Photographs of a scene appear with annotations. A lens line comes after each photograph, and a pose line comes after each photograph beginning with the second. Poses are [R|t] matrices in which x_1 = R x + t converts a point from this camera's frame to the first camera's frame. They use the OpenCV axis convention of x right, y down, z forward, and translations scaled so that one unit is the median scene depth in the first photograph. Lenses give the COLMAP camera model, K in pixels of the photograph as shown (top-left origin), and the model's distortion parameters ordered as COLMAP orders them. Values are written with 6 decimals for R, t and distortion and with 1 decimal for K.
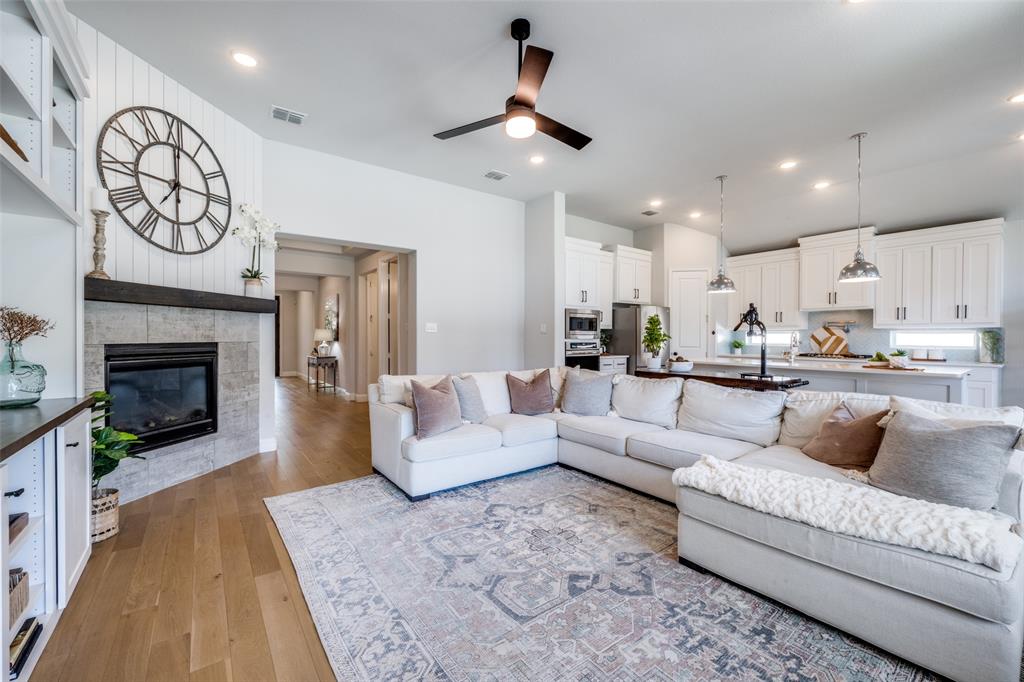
lens RADIAL K [[411.8, 0, 512.0], [0, 411.8, 341.0], [0, 0, 1]] dist [-0.003695, -0.000016]
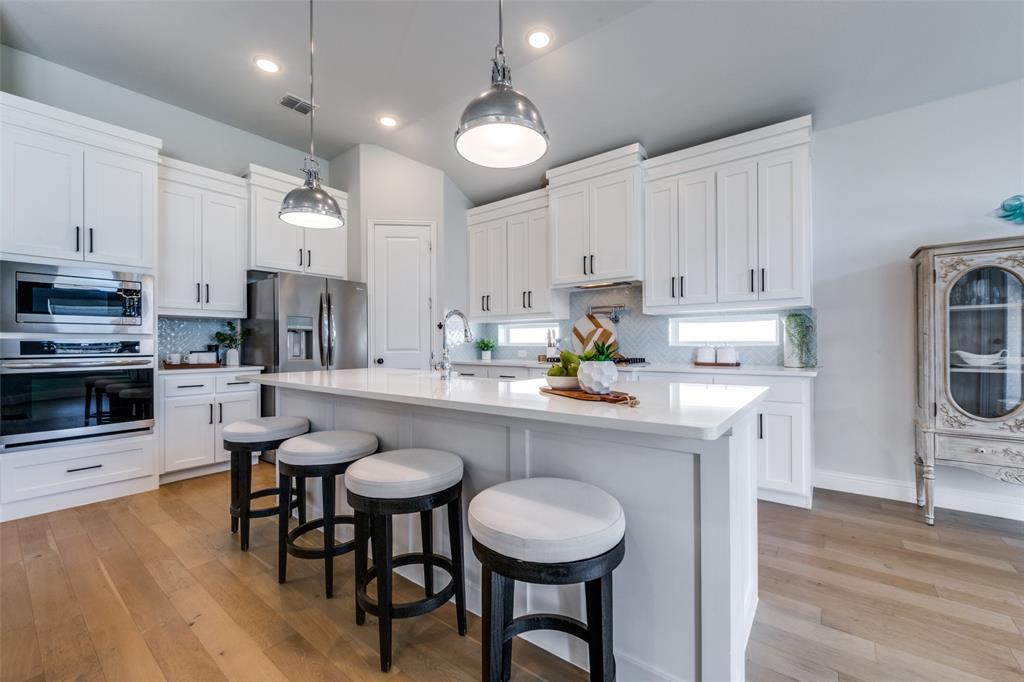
lens RADIAL K [[411.8, 0, 512.0], [0, 411.8, 341.0], [0, 0, 1]] dist [-0.003695, -0.000016]
pose [[0.965510, -0.007621, 0.260255, 0.896472], [0.012155, 0.999801, -0.015815, 0.028015], [-0.260083, 0.018432, 0.965410, 0.779284]]
